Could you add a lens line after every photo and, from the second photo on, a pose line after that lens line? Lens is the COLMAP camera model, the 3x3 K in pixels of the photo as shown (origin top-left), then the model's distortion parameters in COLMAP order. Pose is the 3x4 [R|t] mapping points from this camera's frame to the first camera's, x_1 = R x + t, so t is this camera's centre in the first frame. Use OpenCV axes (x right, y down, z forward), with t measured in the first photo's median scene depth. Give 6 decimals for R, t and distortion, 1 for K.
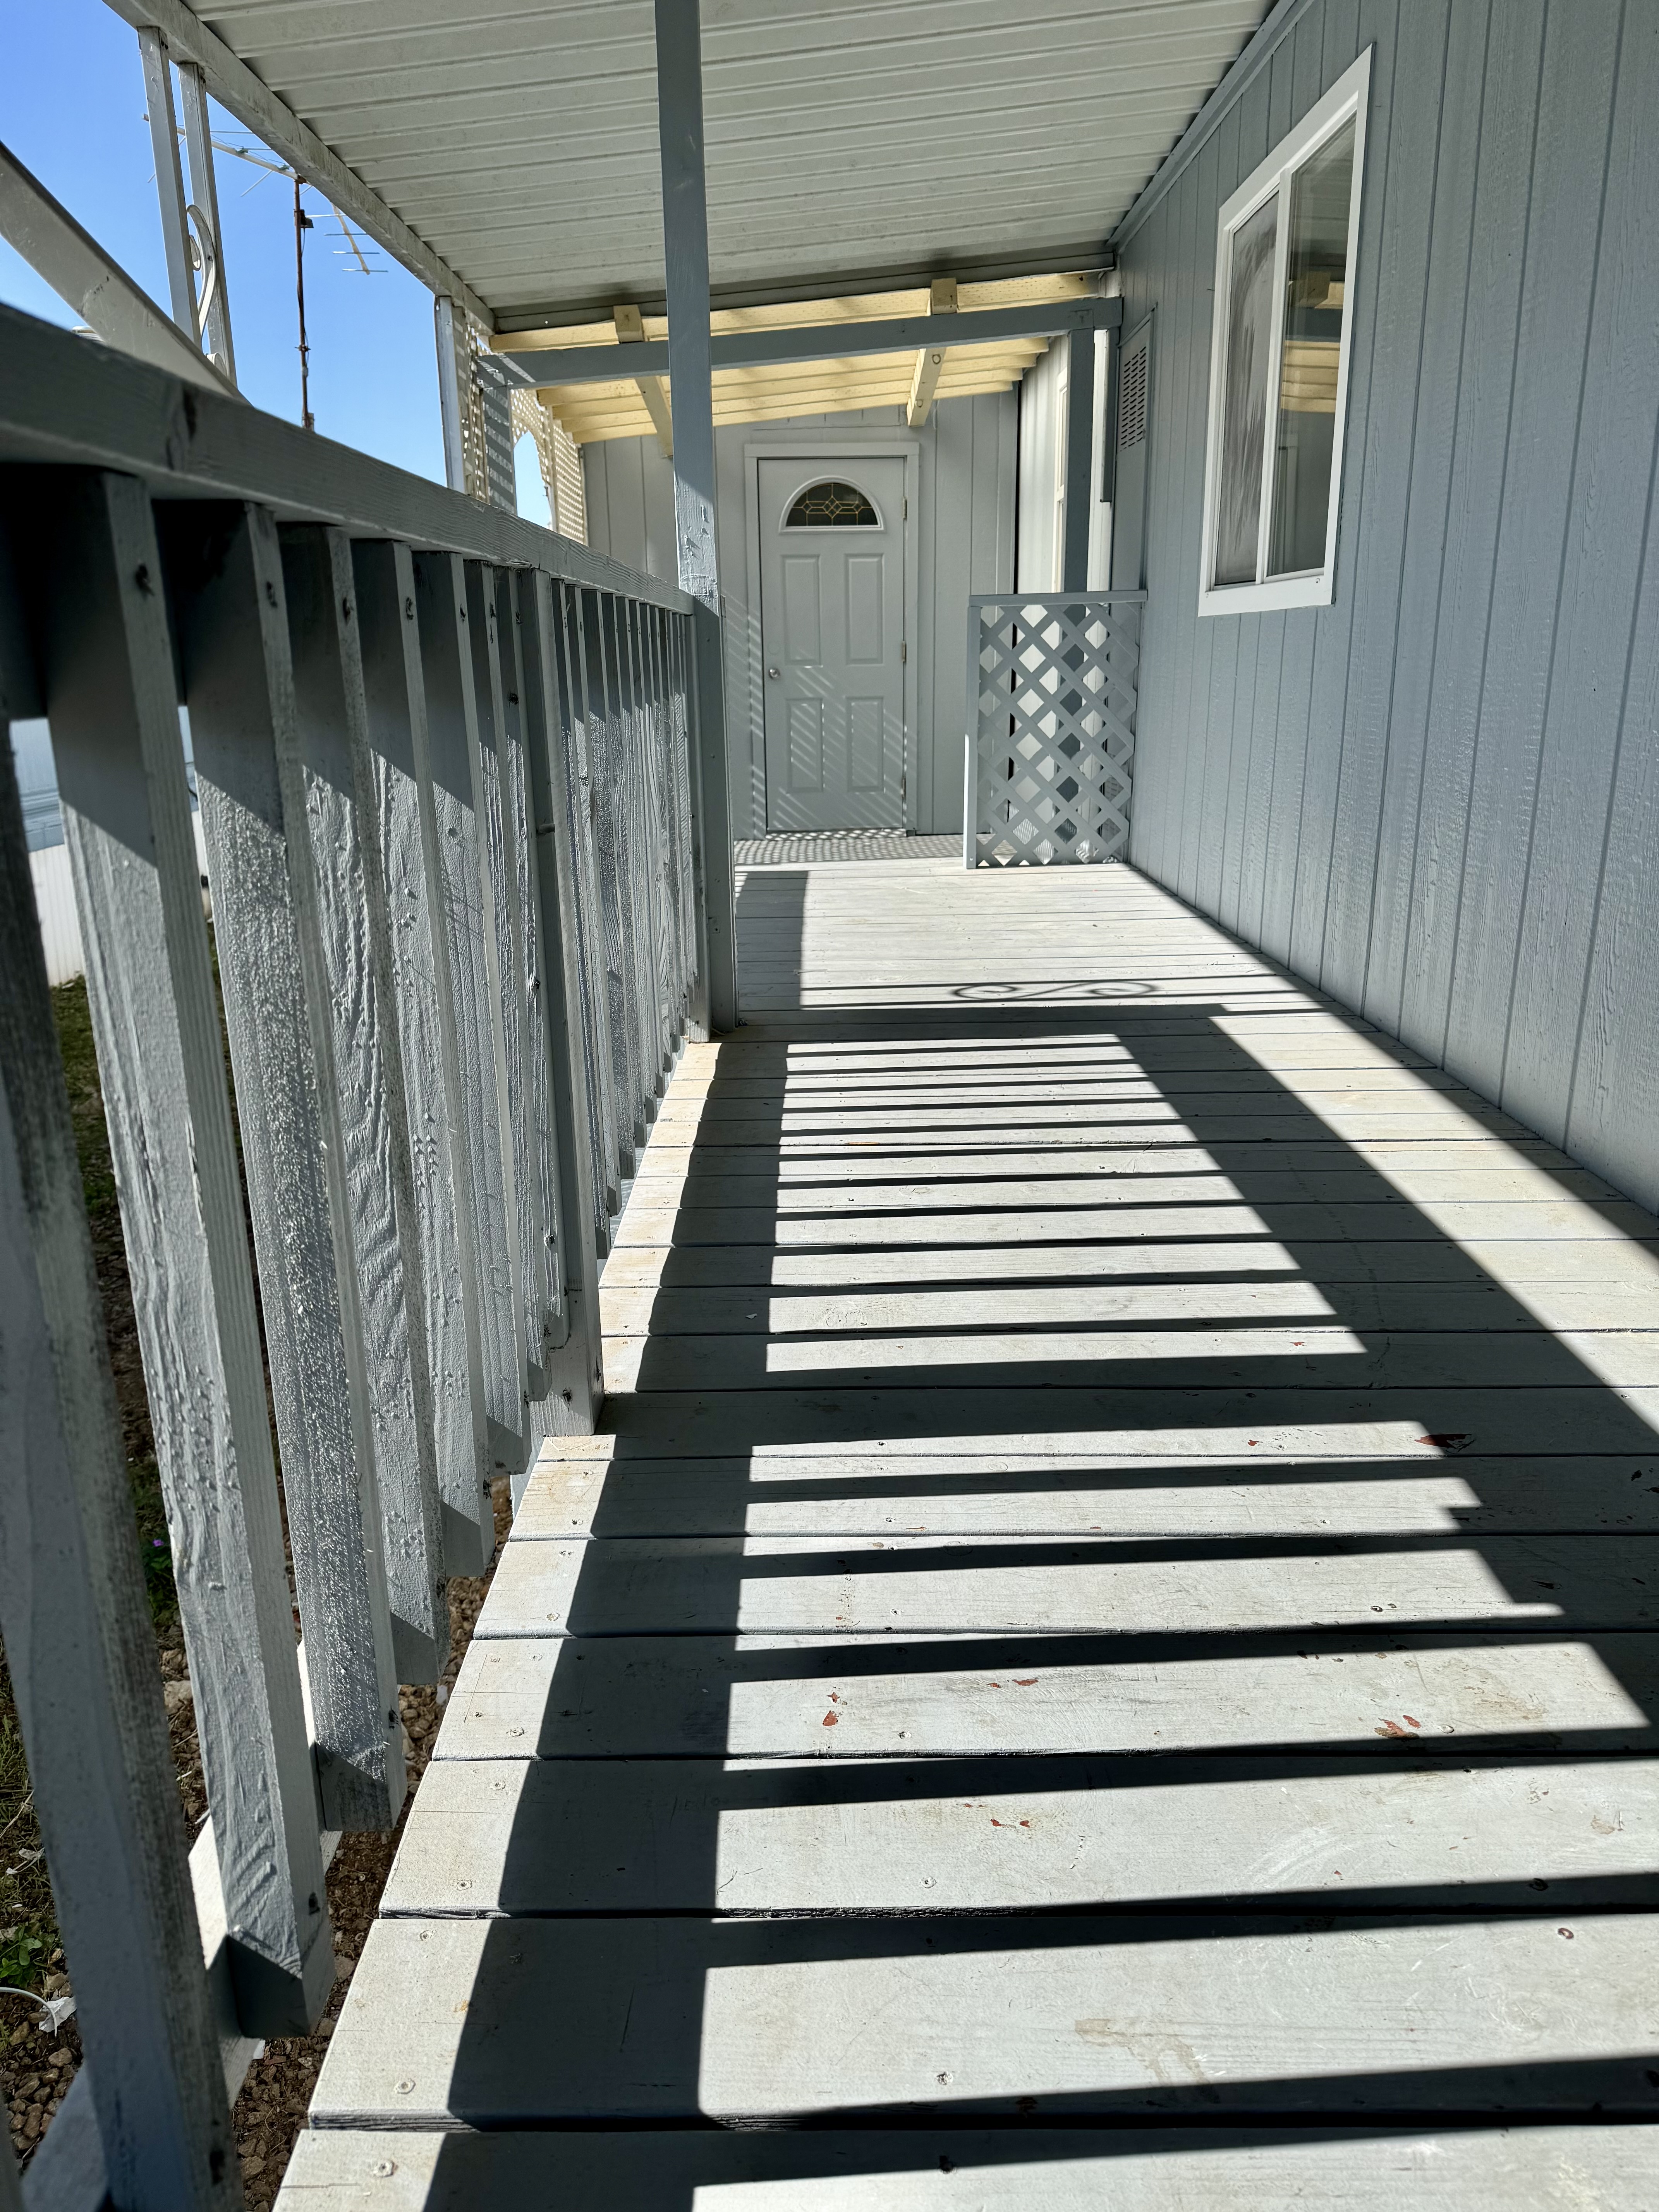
lens RADIAL K [[1543.7, 0, 829.5], [0, 1543.7, 1106.0], [0, 0, 1]] dist [0.080748, -0.120873]
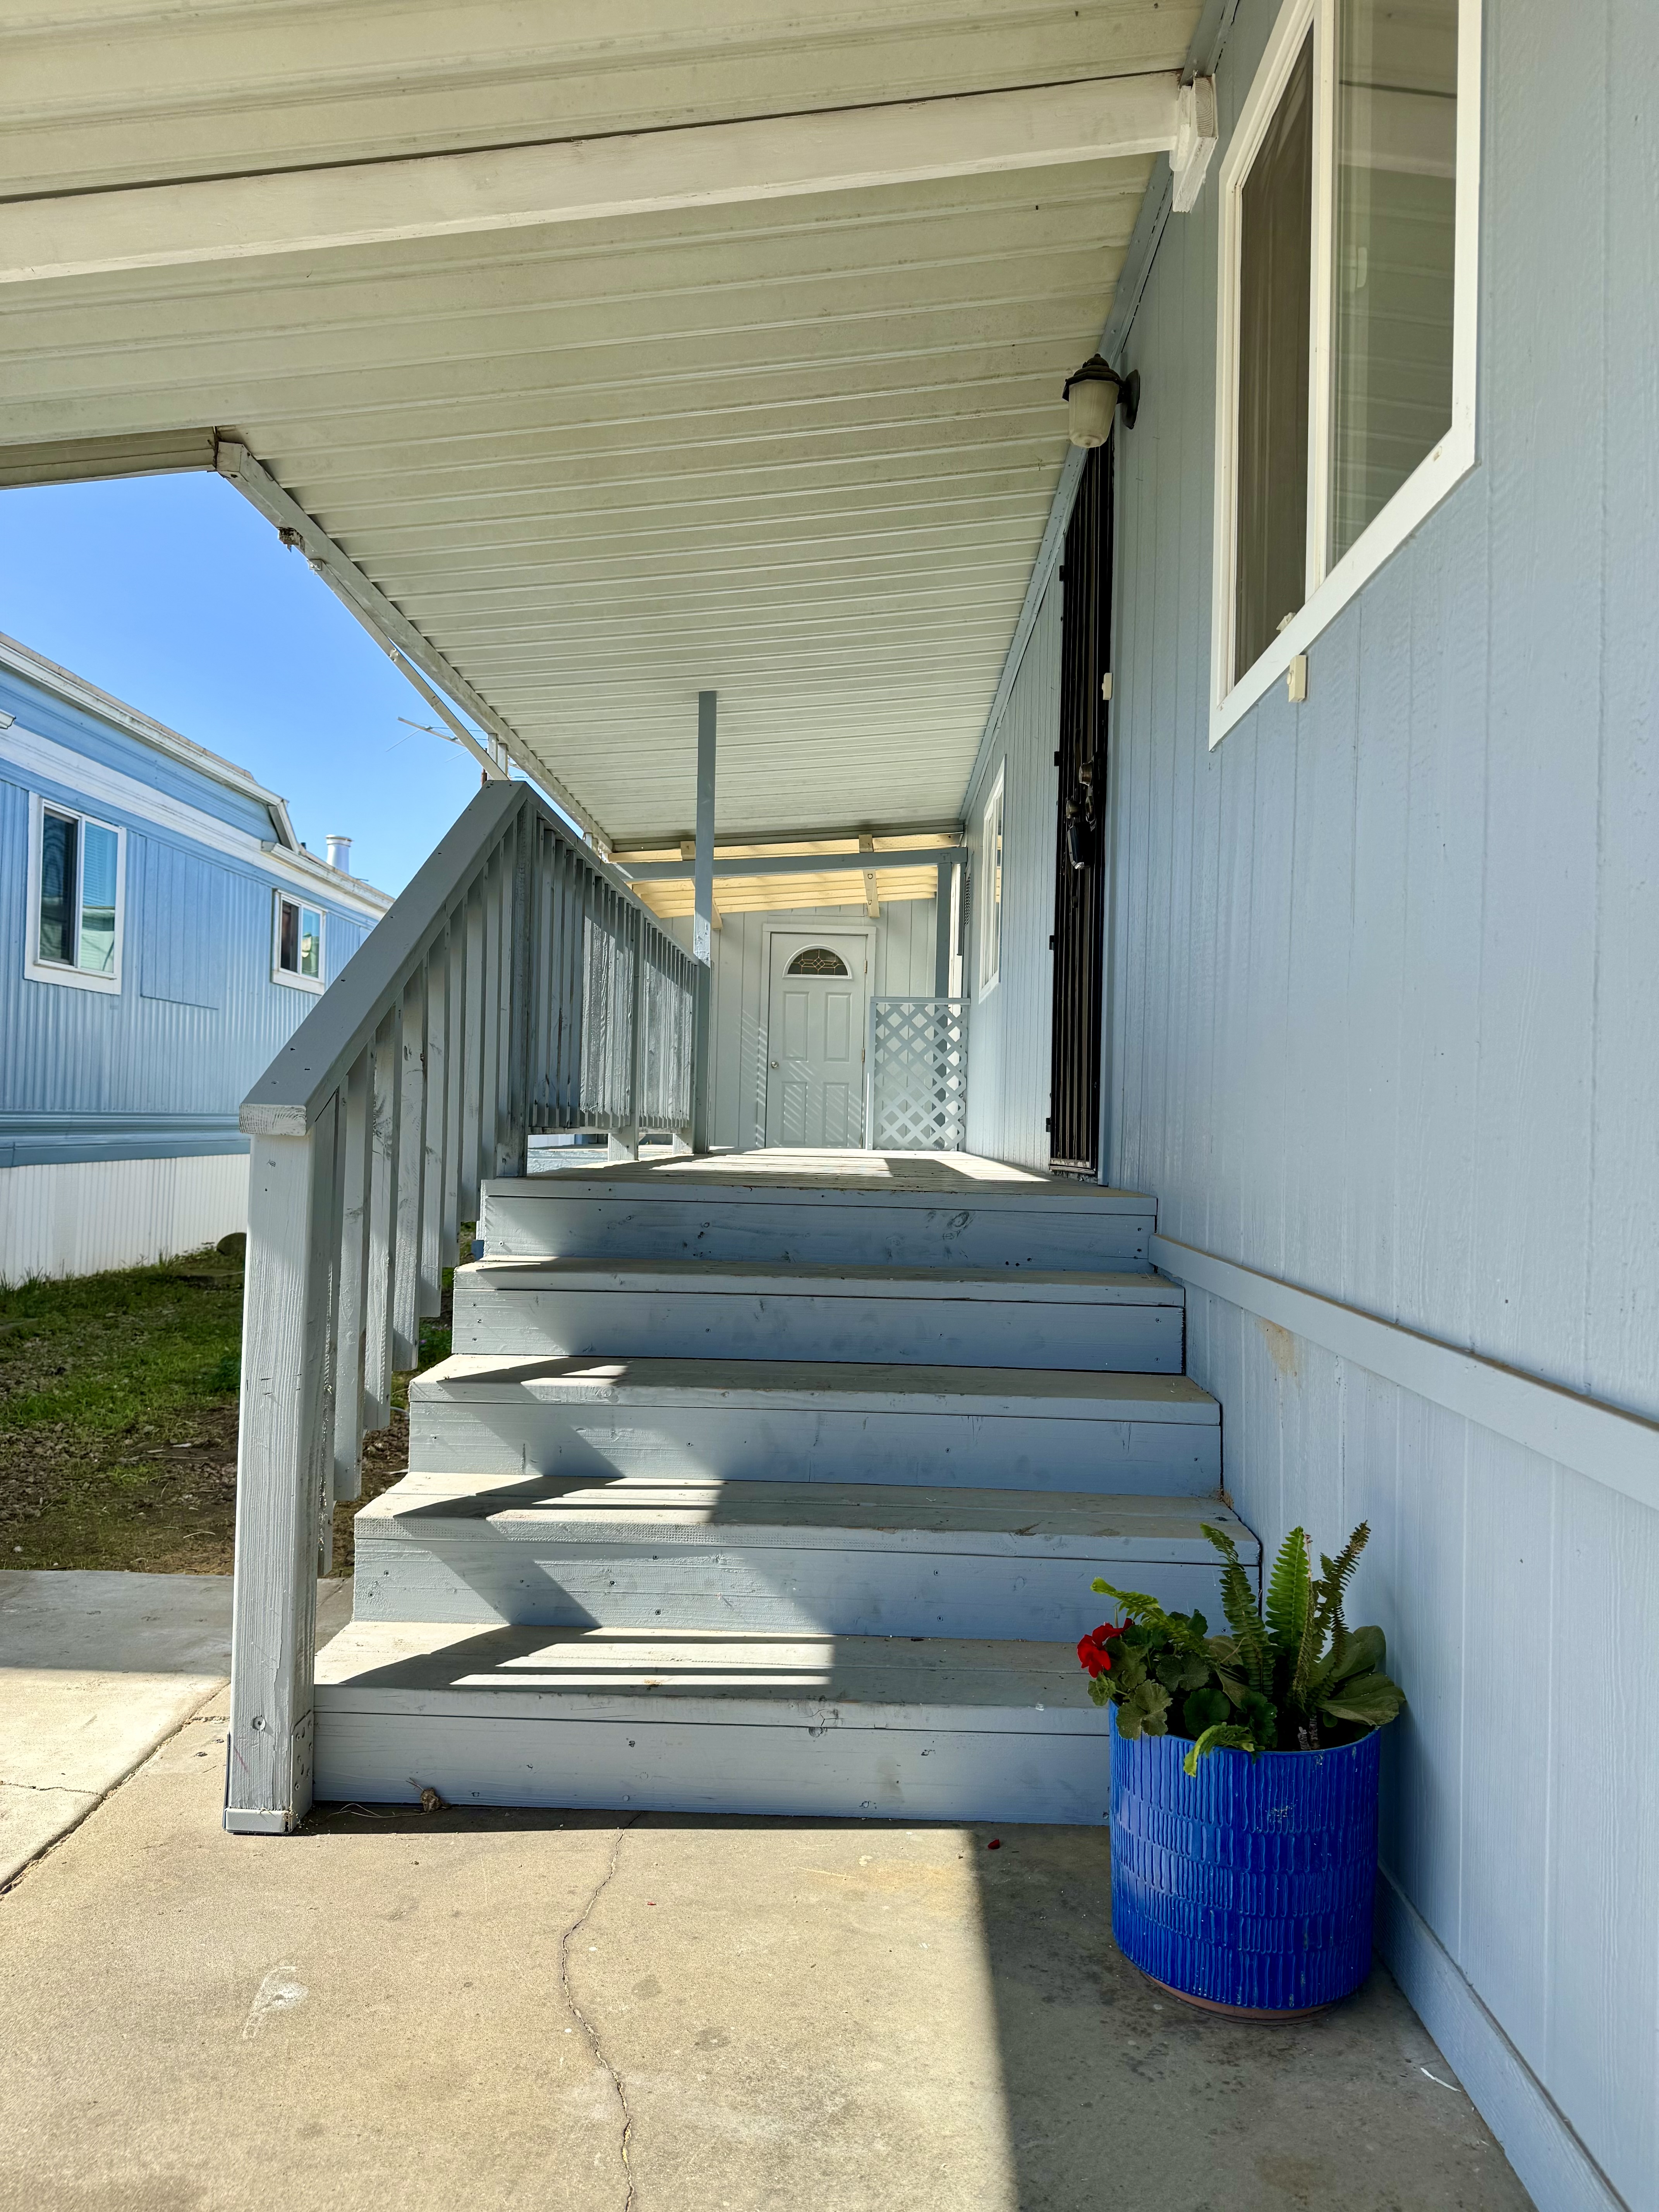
lens RADIAL K [[1543.7, 0, 829.5], [0, 1543.7, 1106.0], [0, 0, 1]] dist [0.080748, -0.120873]
pose [[0.998598, 0.043143, -0.030664, 0.088925], [-0.050320, 0.953489, -0.297198, 0.265453], [0.016415, 0.298324, 0.954323, -0.537058]]
